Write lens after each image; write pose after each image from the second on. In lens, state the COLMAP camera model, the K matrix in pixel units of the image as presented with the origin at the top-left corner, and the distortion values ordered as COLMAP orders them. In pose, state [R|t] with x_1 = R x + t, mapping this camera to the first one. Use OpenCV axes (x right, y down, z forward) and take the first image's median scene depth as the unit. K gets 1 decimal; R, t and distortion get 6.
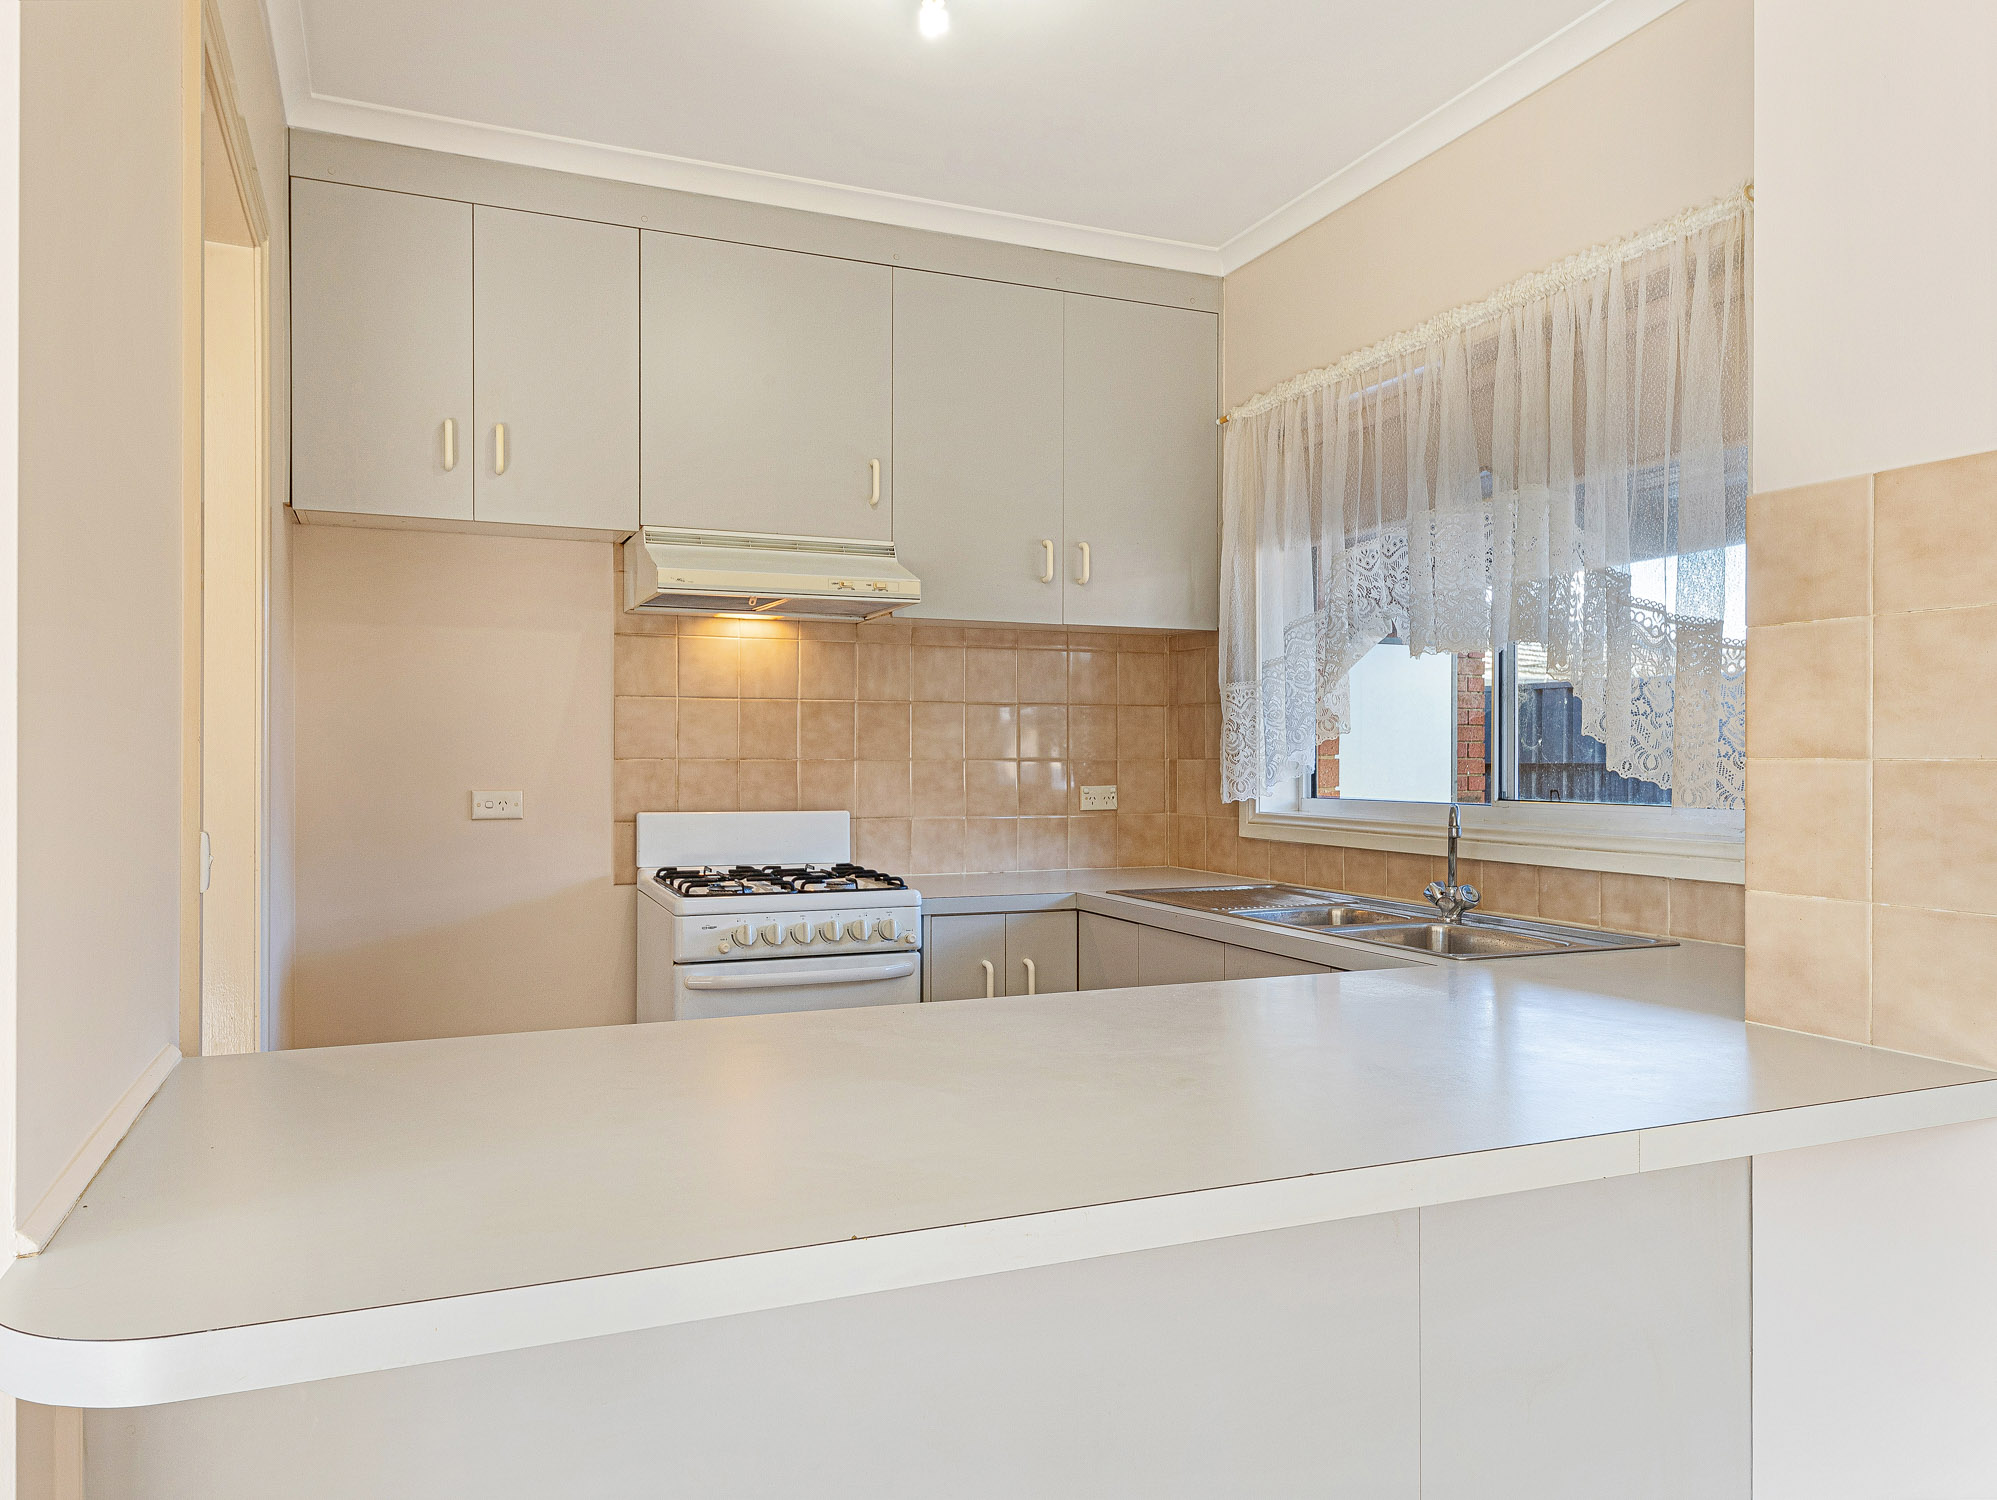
lens RADIAL K [[1395.3, 0, 998.5], [0, 1395.3, 750.0], [0, 0, 1]] dist [0.055198, 0.000159]
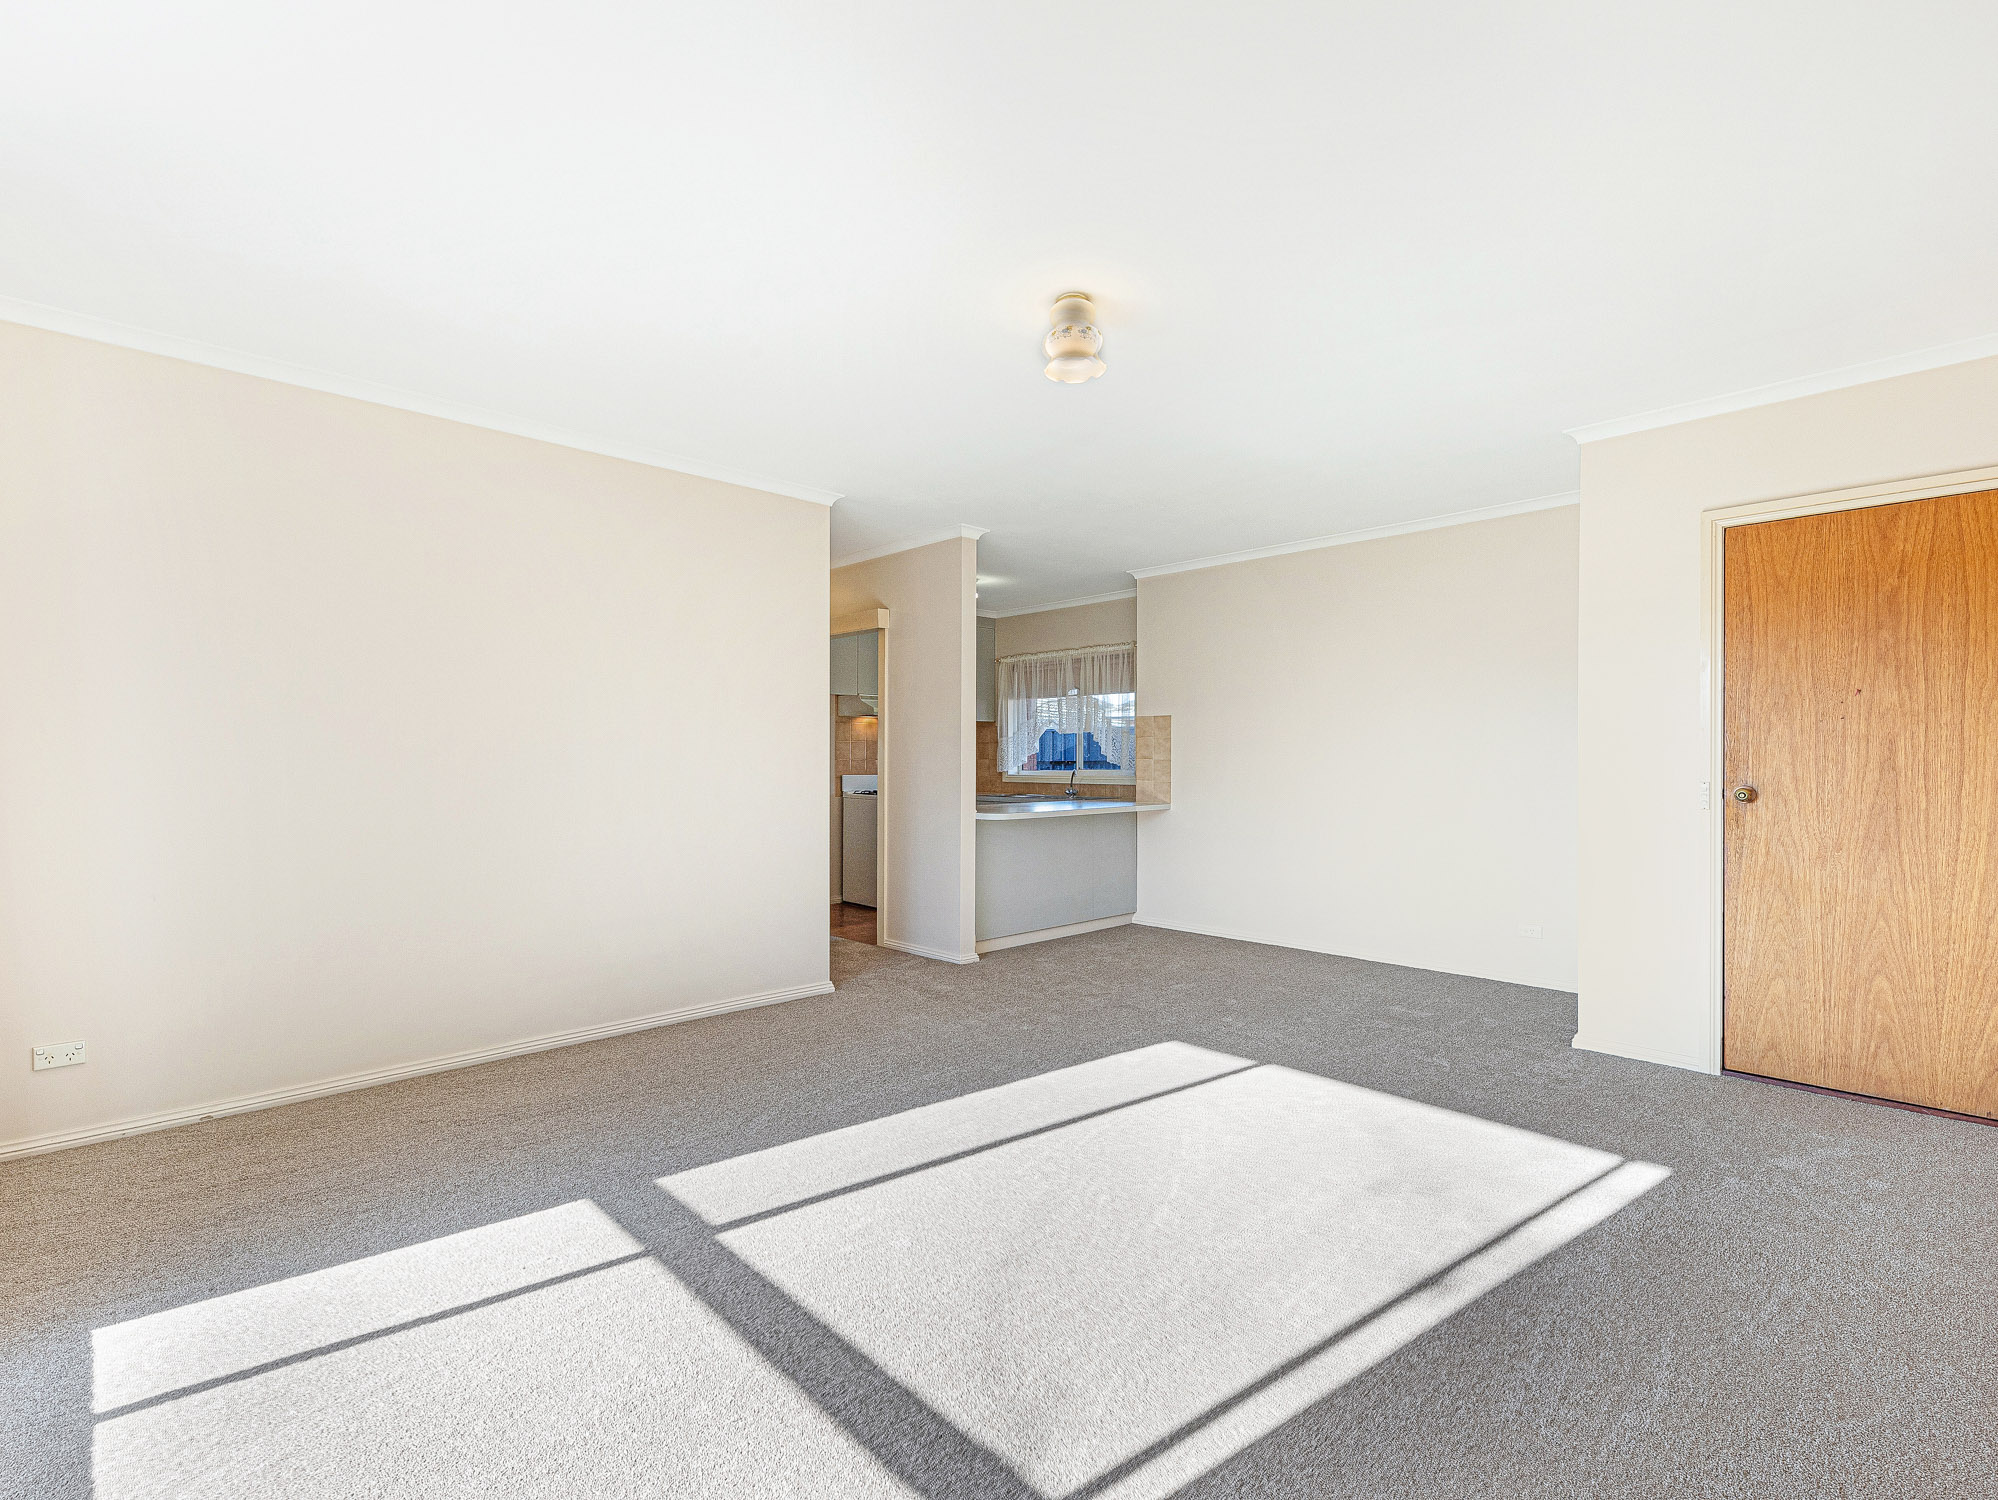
lens RADIAL K [[954.5, 0, 998.1], [0, 954.5, 764.1], [0, 0, 1]] dist [0.029905, 0.000100]
pose [[0.936099, -0.003163, 0.351722, -0.685946], [-0.001234, 0.999924, 0.012276, -0.010747], [-0.351734, -0.011925, 0.936024, -1.226219]]
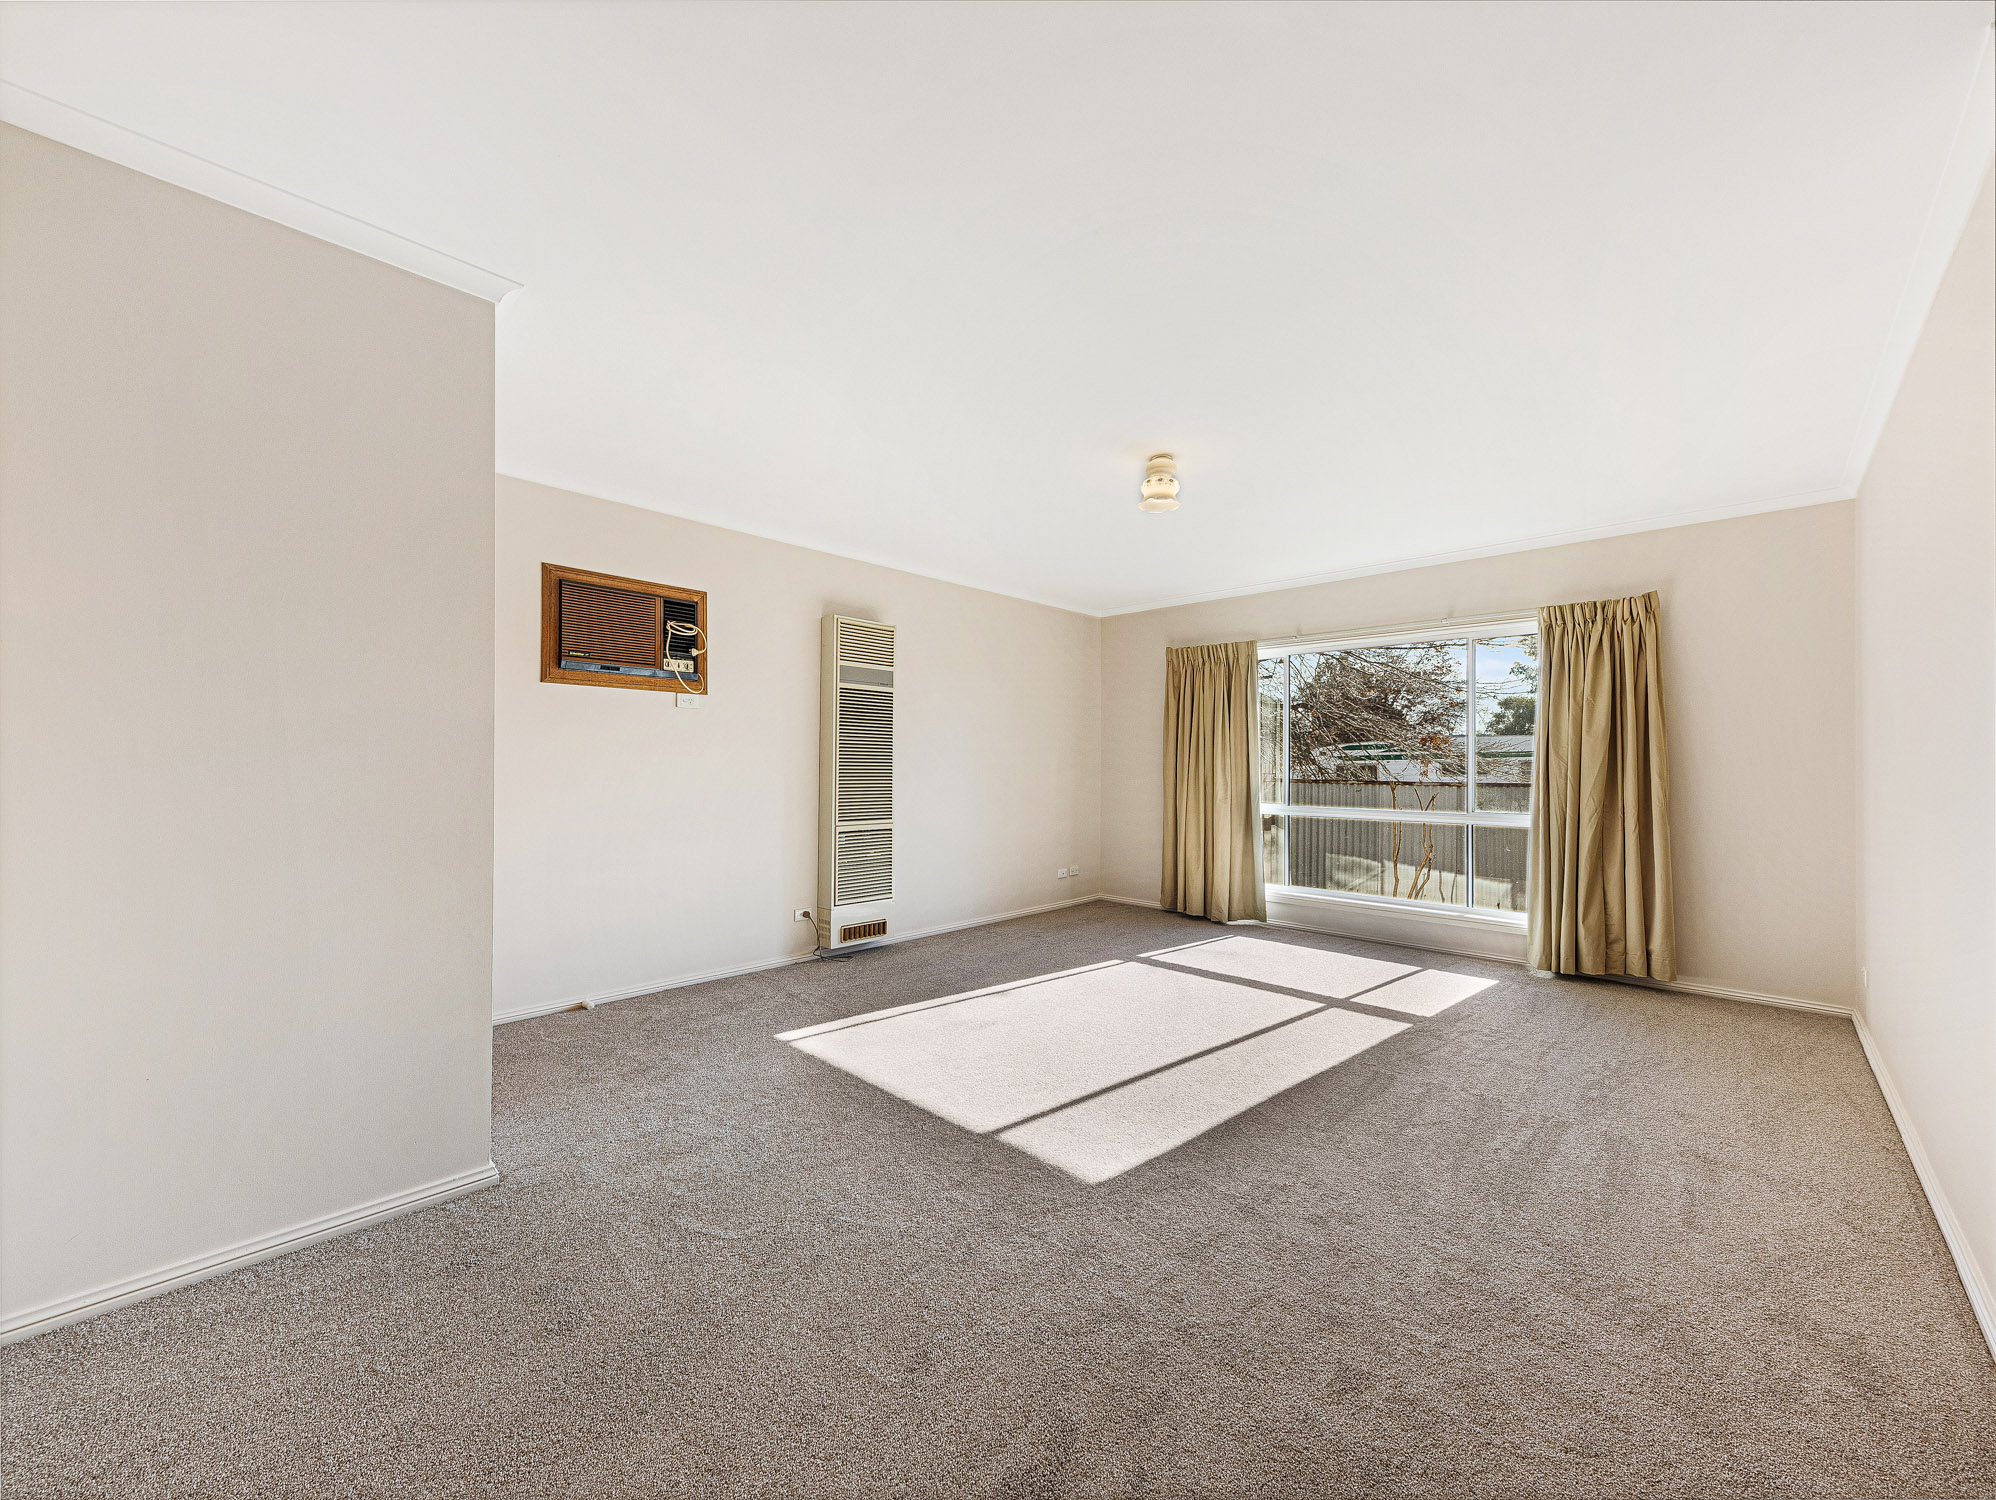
lens RADIAL K [[764.9, 0, 998.0], [0, 764.9, 750.0], [0, 0, 1]] dist [0.000345, 0.000043]
pose [[-0.919378, -0.012755, -0.393169, 0.215592], [-0.005141, 0.999778, -0.020413, -0.005433], [0.393342, -0.016746, -0.919240, 0.286682]]
